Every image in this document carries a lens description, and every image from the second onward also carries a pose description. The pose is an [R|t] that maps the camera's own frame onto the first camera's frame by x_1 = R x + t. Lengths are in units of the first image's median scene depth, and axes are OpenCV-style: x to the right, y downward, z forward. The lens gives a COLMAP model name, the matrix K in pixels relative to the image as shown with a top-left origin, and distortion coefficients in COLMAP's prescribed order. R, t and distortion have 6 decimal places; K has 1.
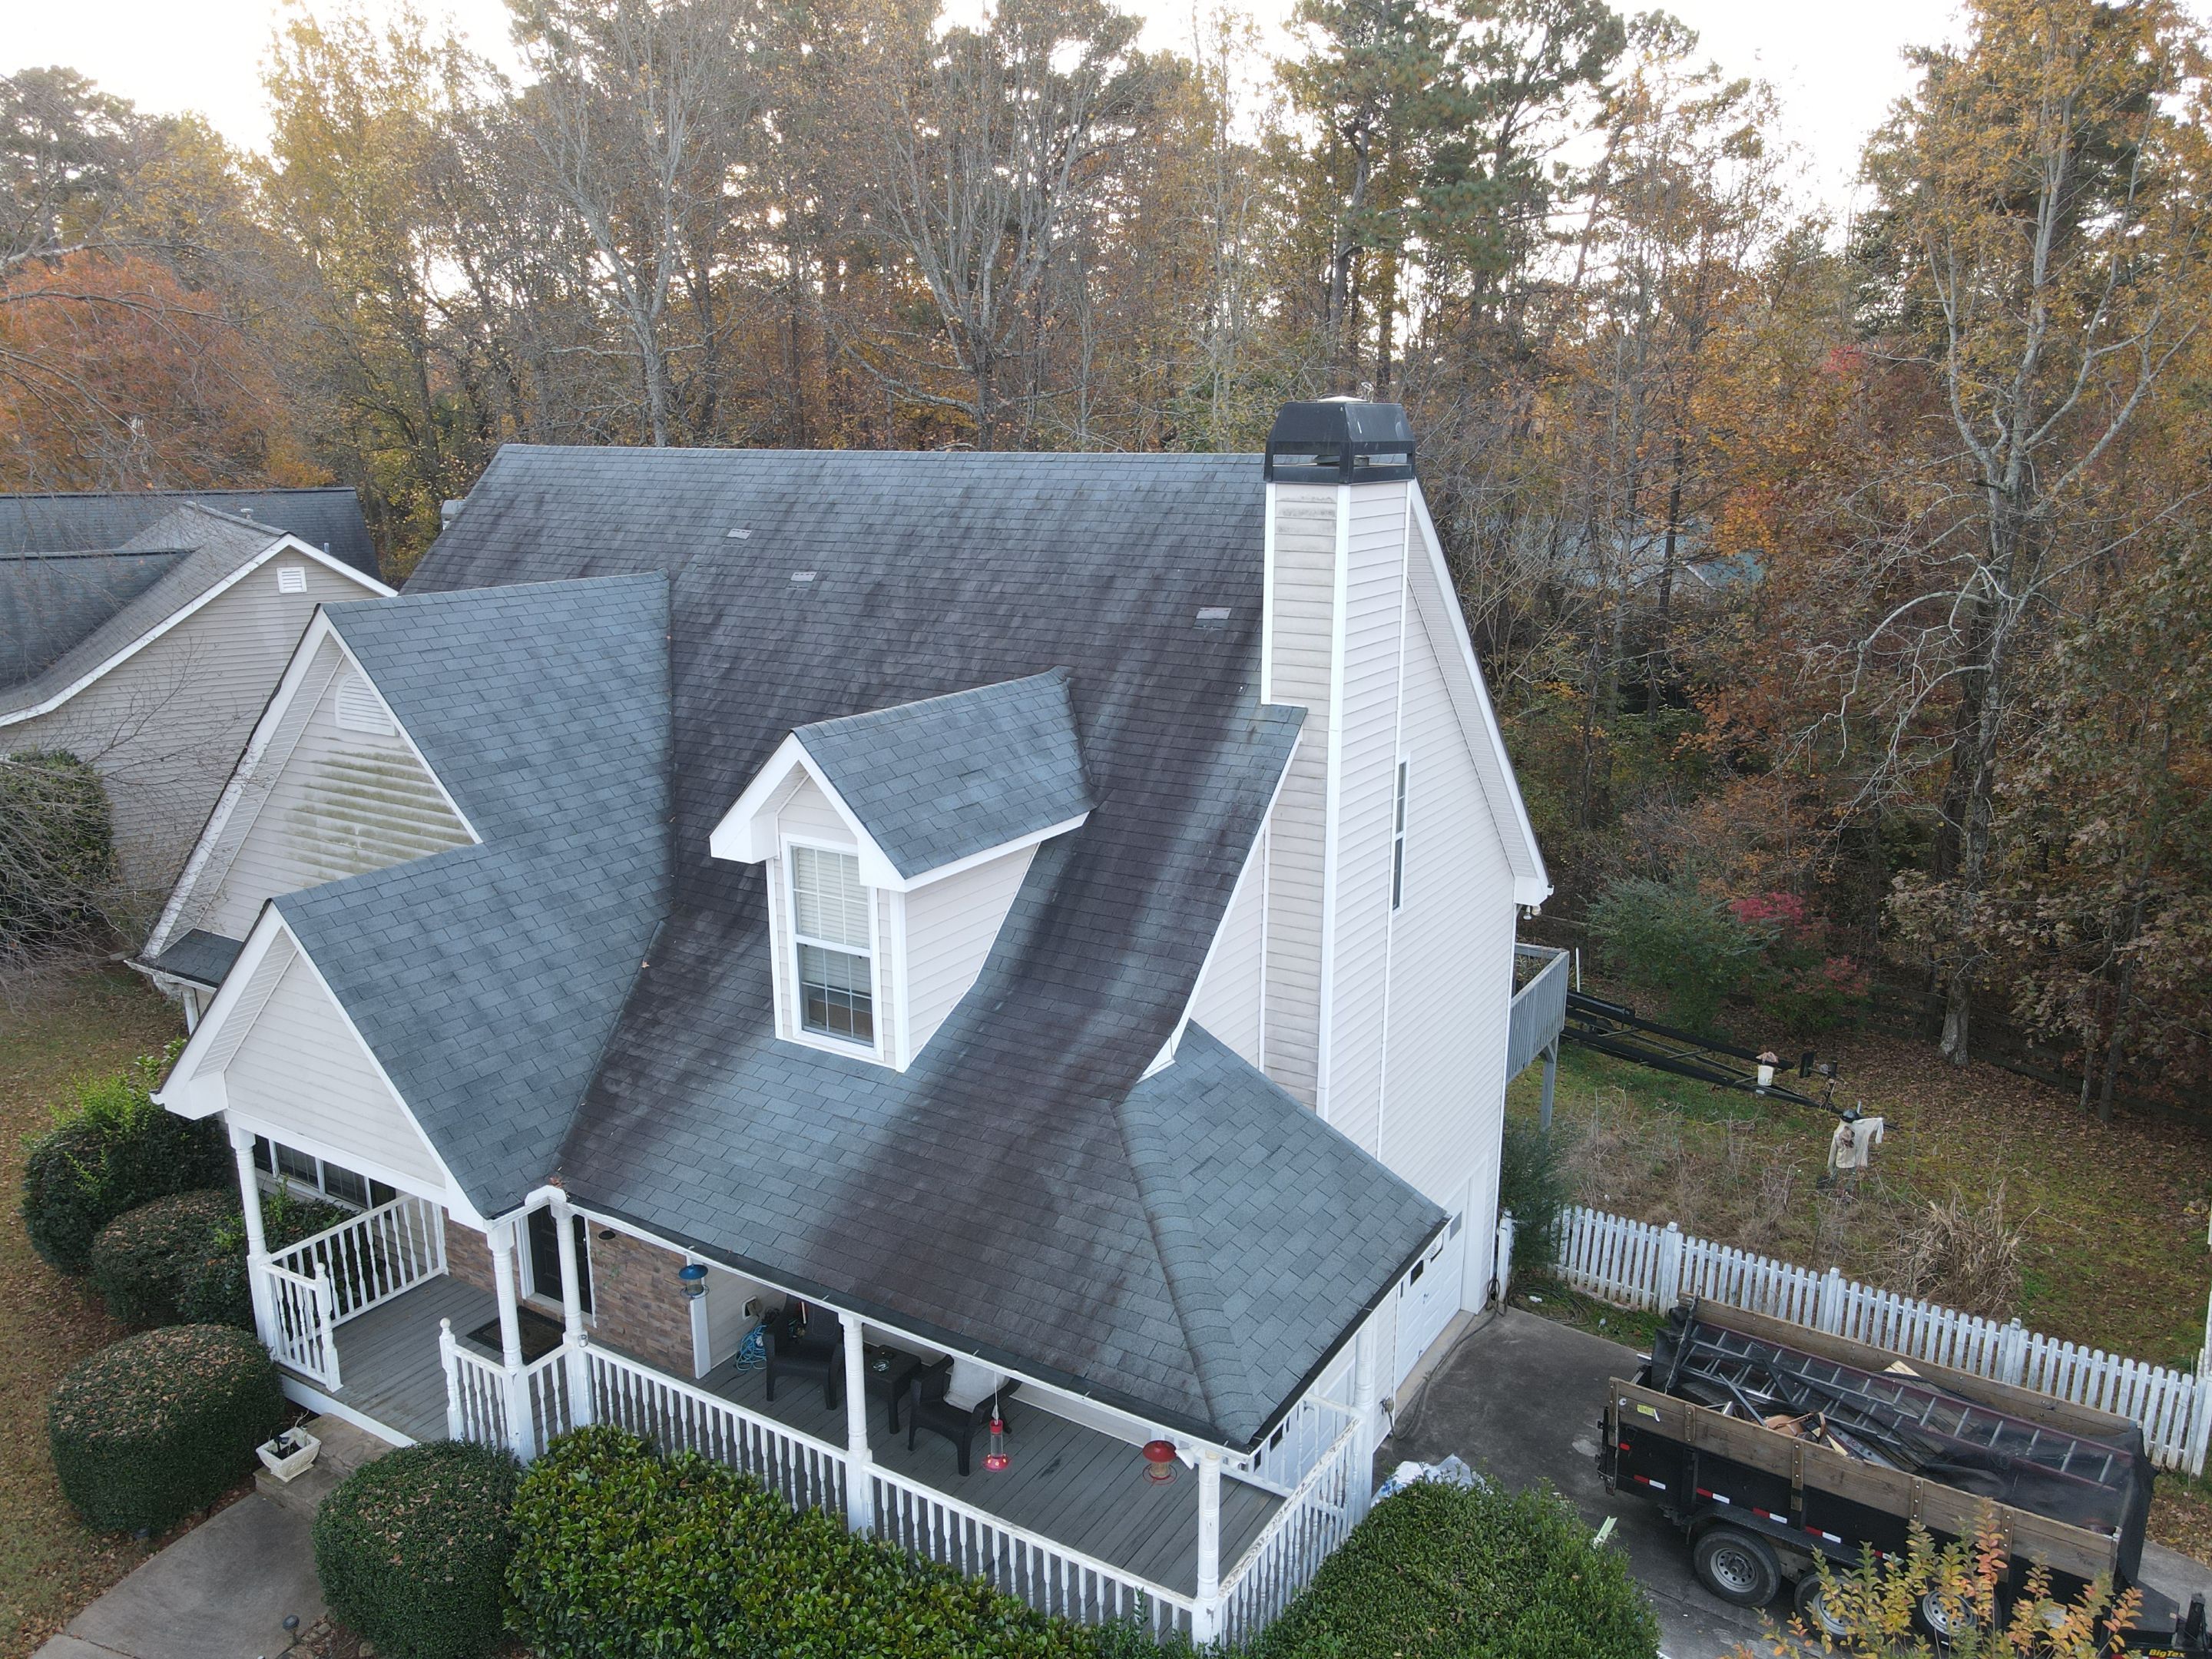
lens RADIAL K [[1608.7, 0, 1101.7], [0, 1608.7, 839.9], [0, 0, 1]] dist [0.011375, -0.002990]
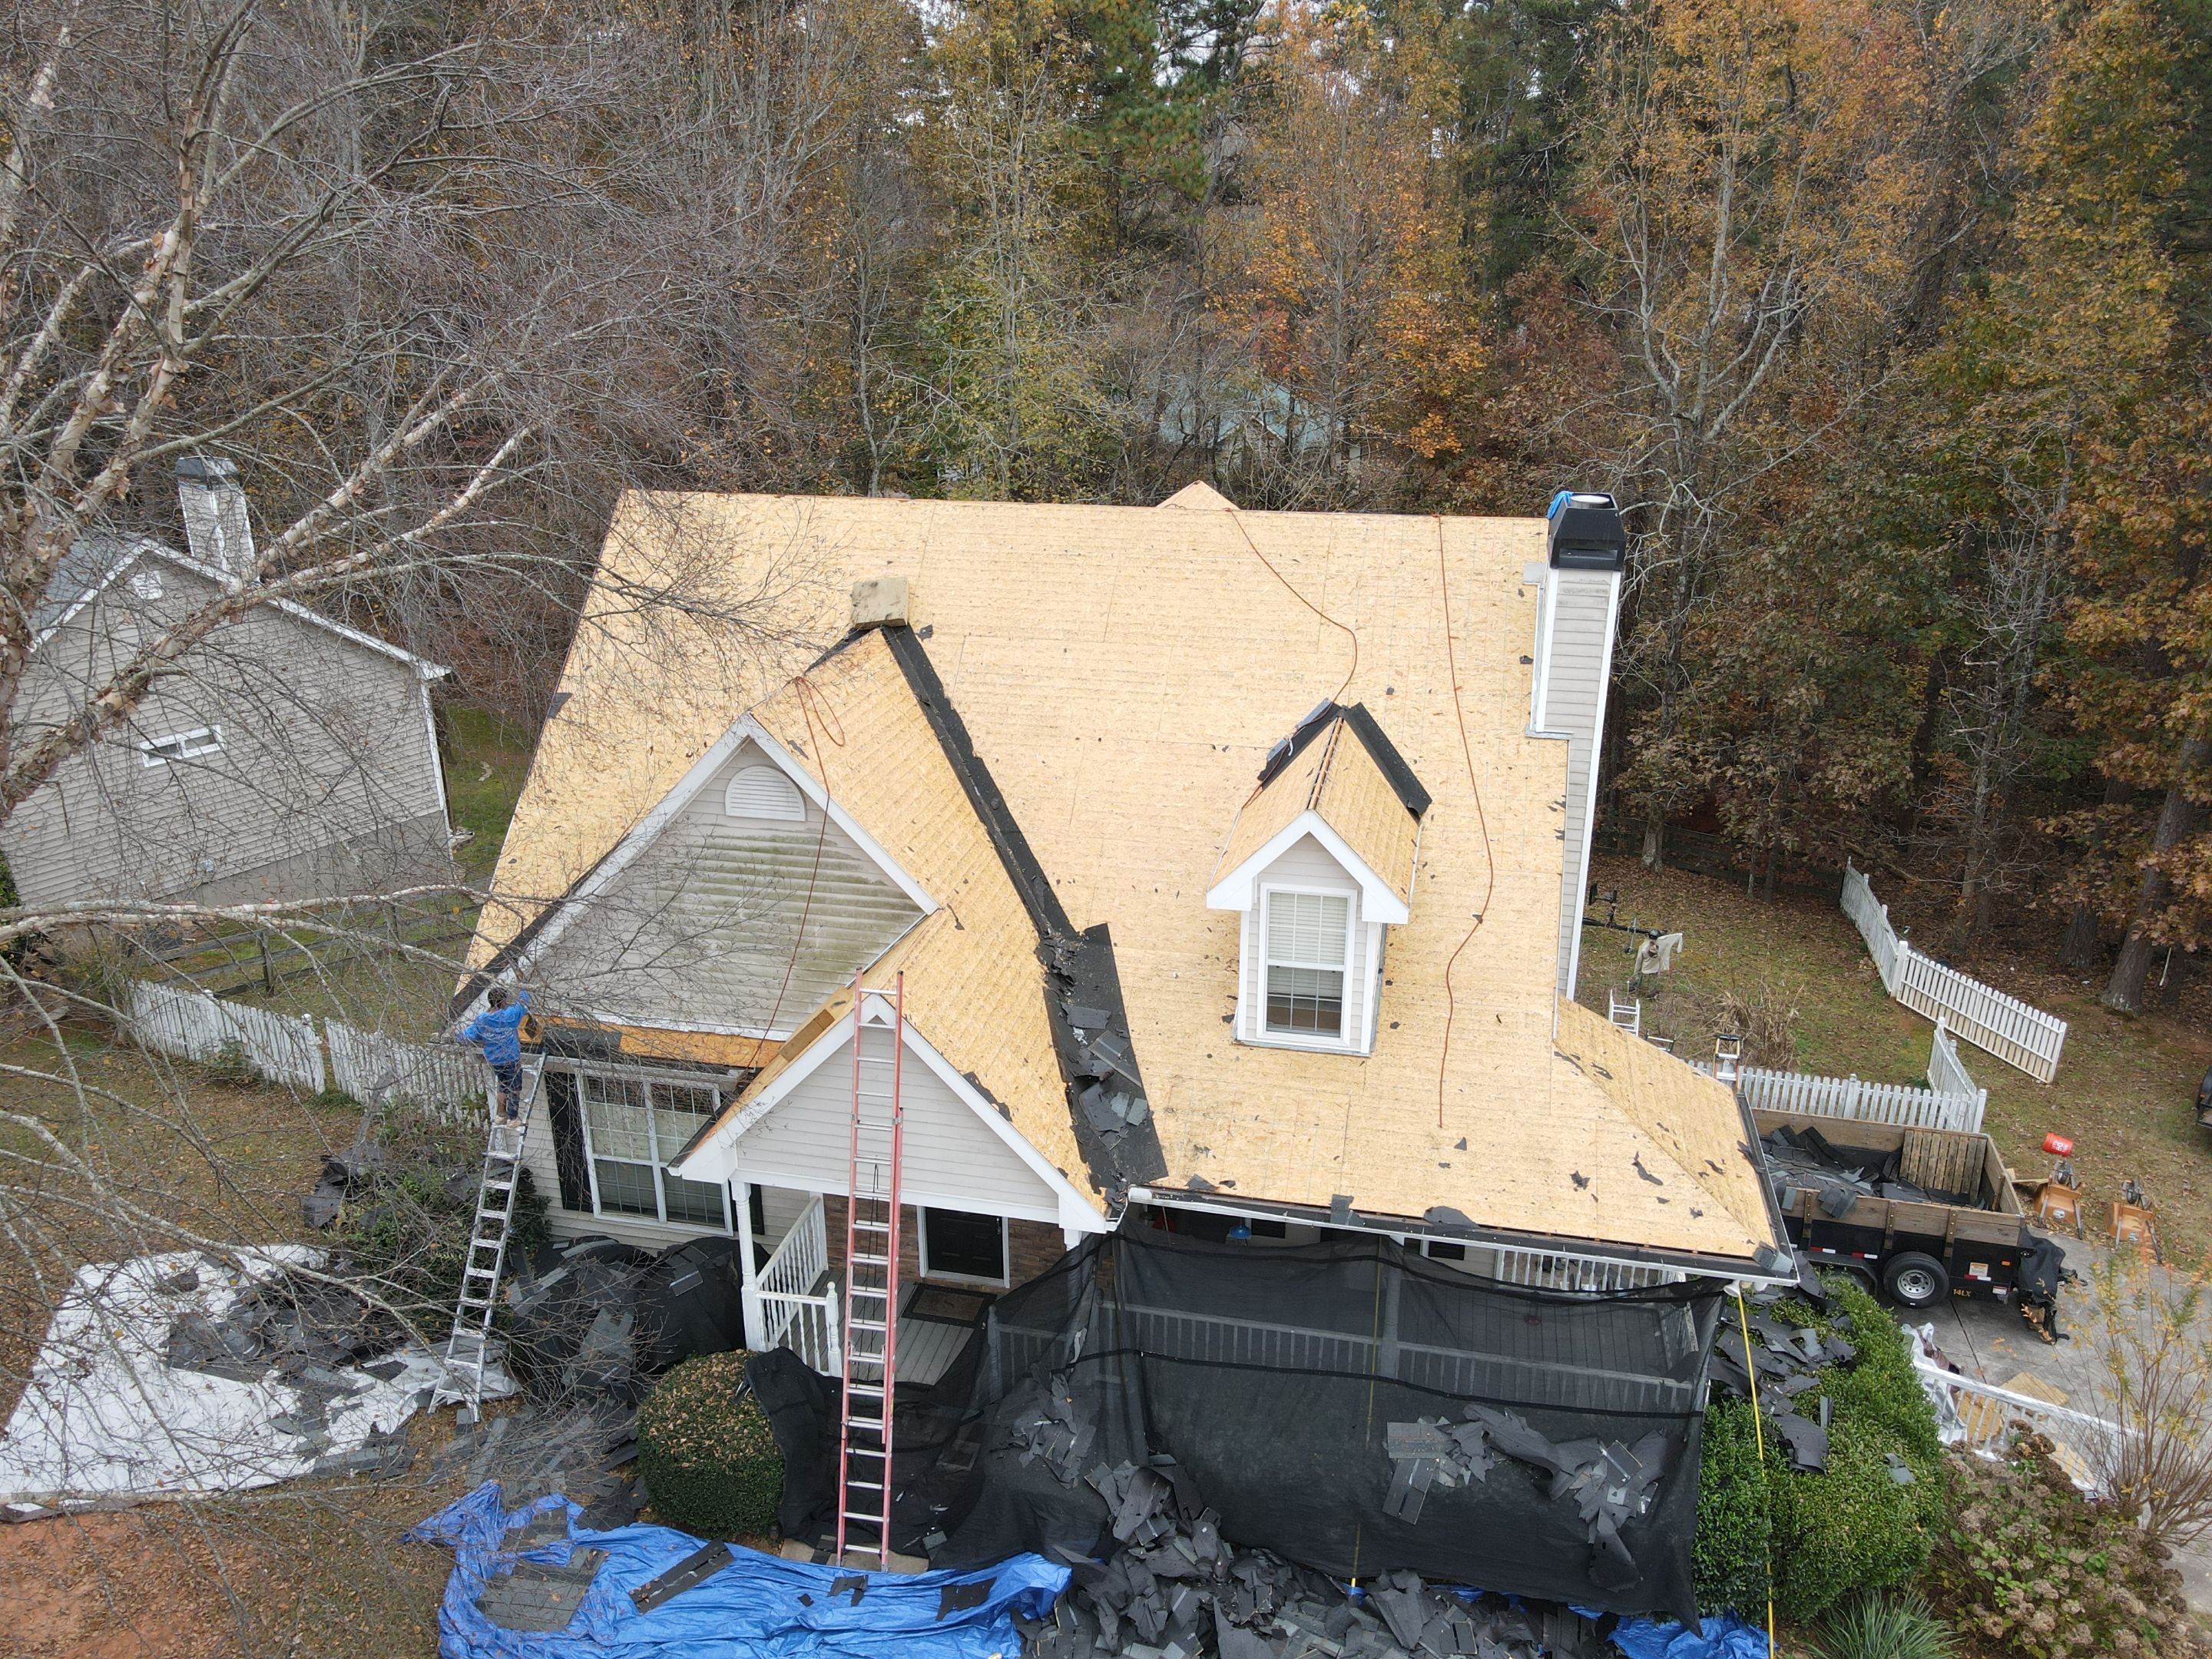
lens RADIAL K [[1588.6, 0, 1102.4], [0, 1588.6, 840.6], [0, 0, 1]] dist [0.011360, 0.003793]
pose [[0.945013, -0.120025, 0.304212, -0.632470], [0.086588, 0.988849, 0.121166, -0.182084], [-0.315362, -0.088162, 0.944867, -0.123453]]
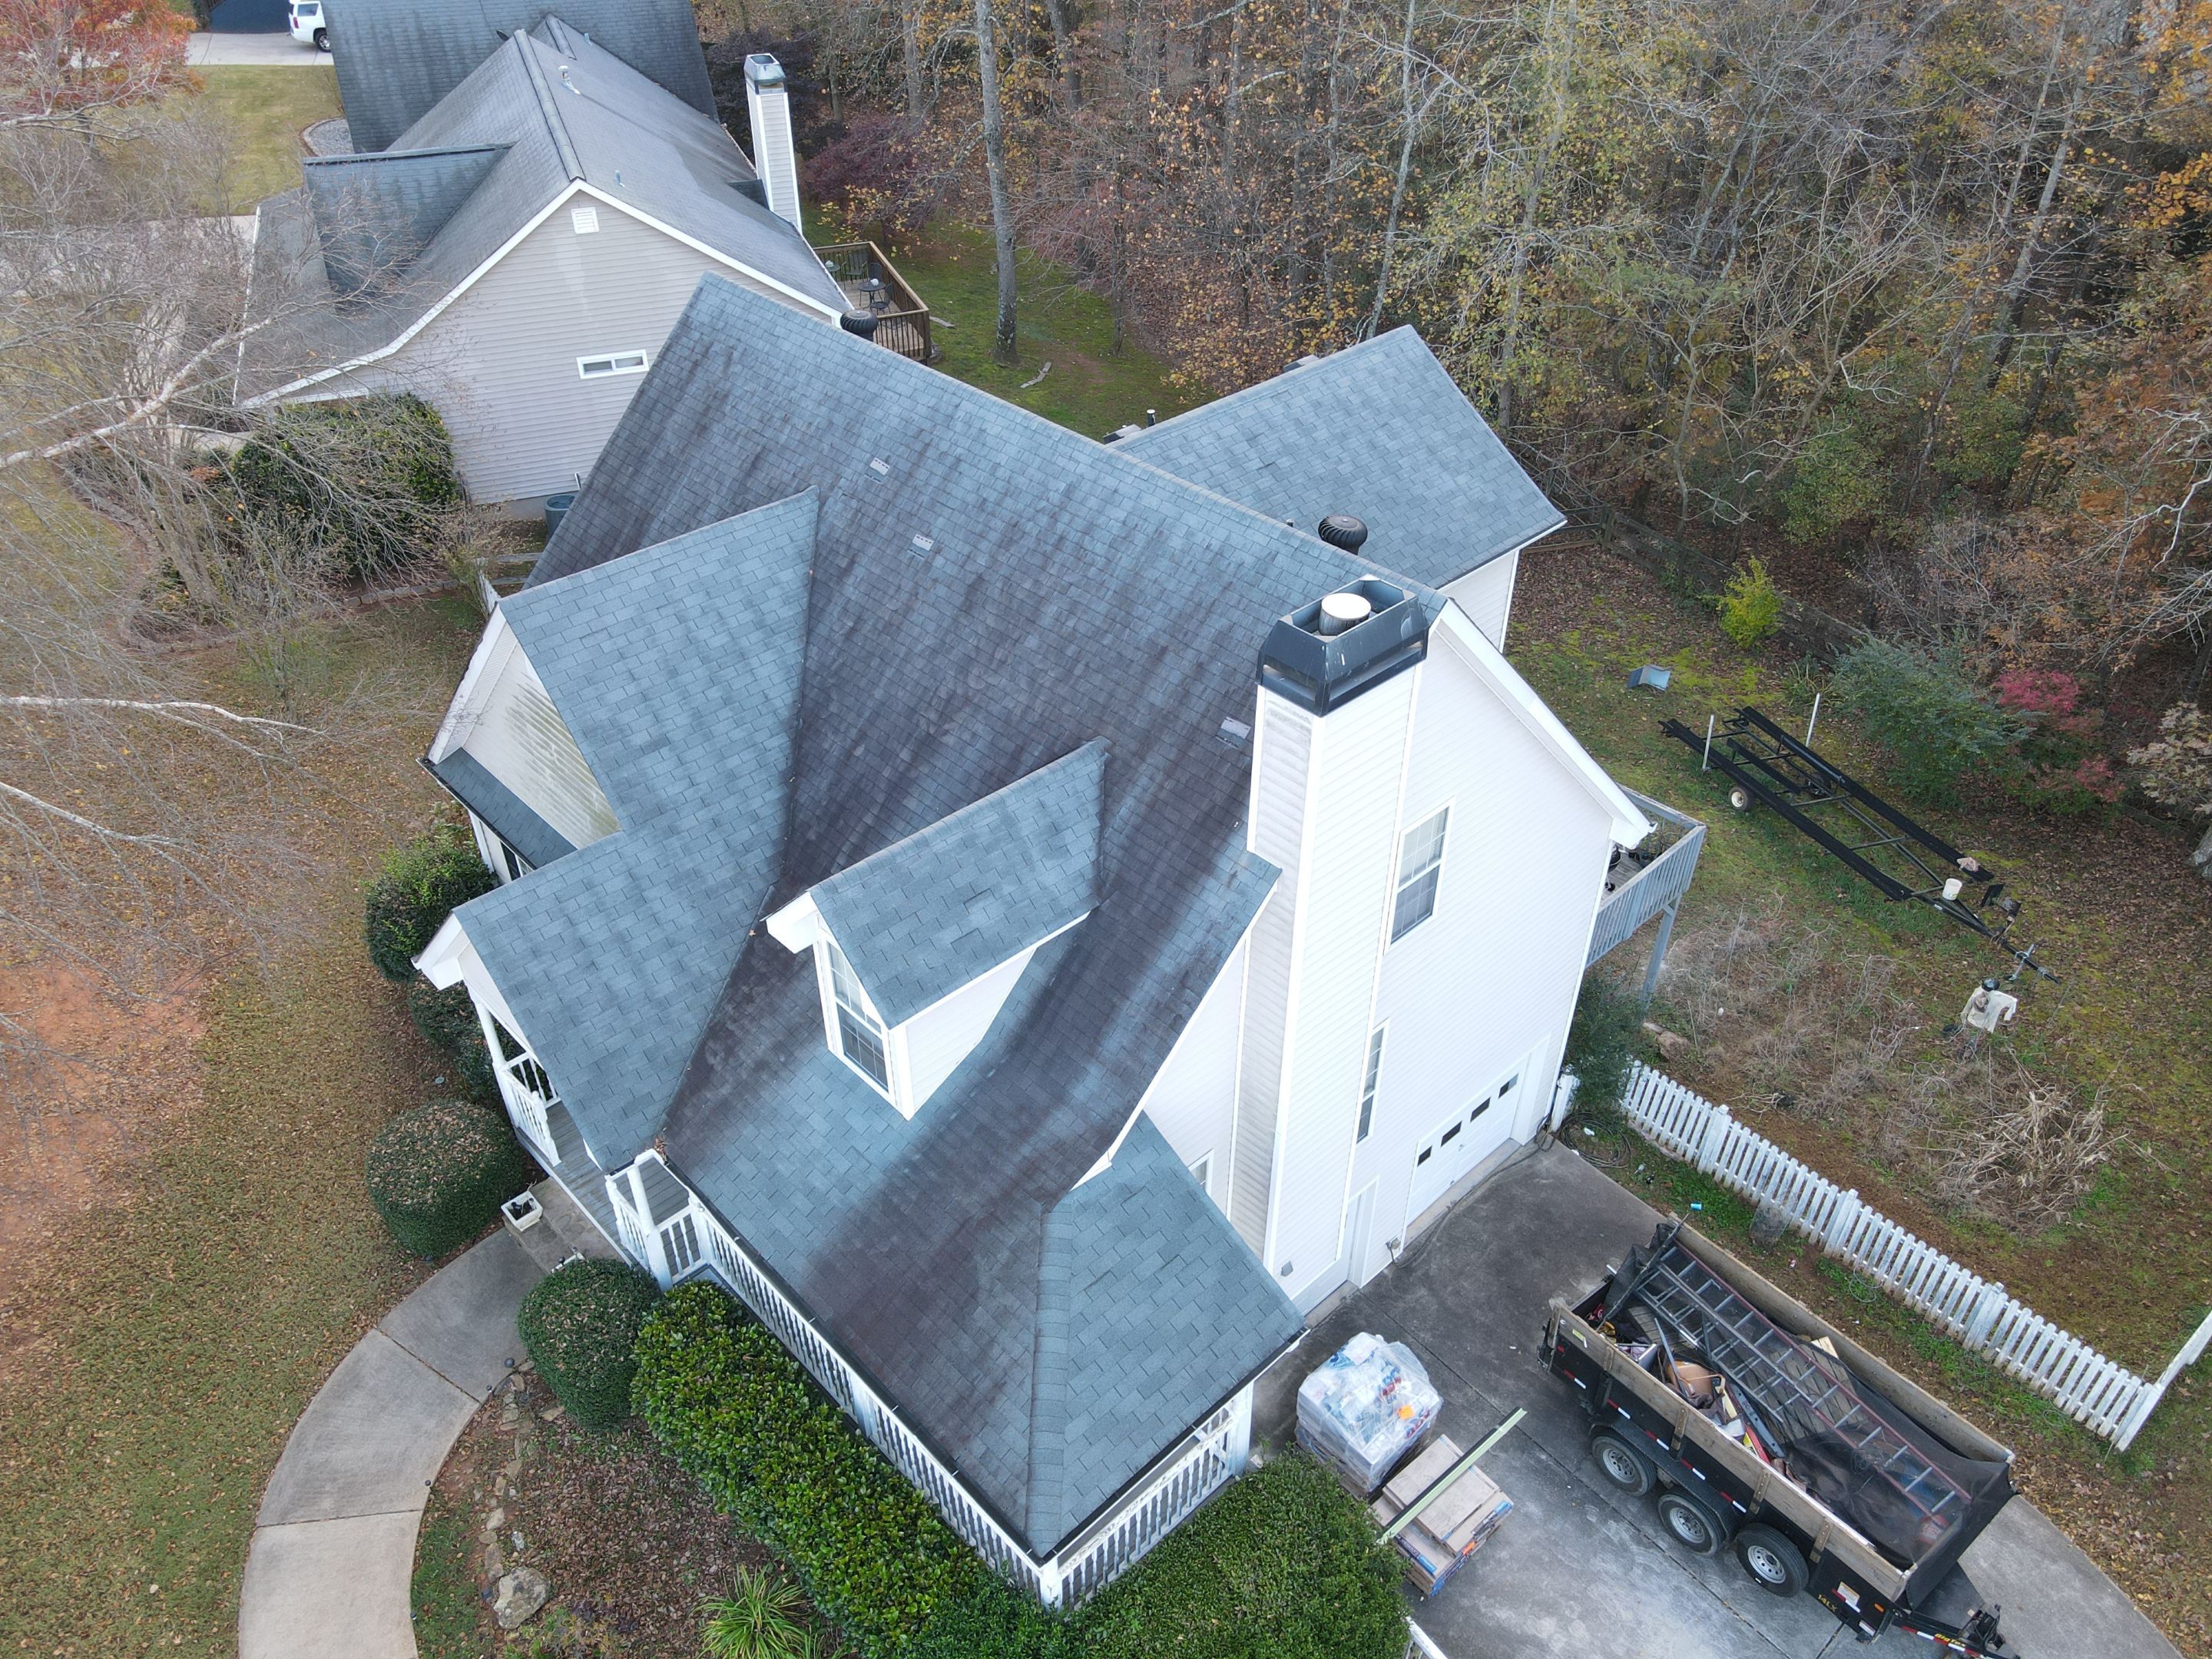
lens RADIAL K [[1610.8, 0, 1102.4], [0, 1610.8, 839.1], [0, 0, 1]] dist [0.000595, 0.016617]
pose [[0.966558, 0.156243, -0.203355, 0.222654], [-0.064653, 0.915819, 0.396352, -0.513147], [0.248164, -0.369950, 0.895294, -0.009344]]
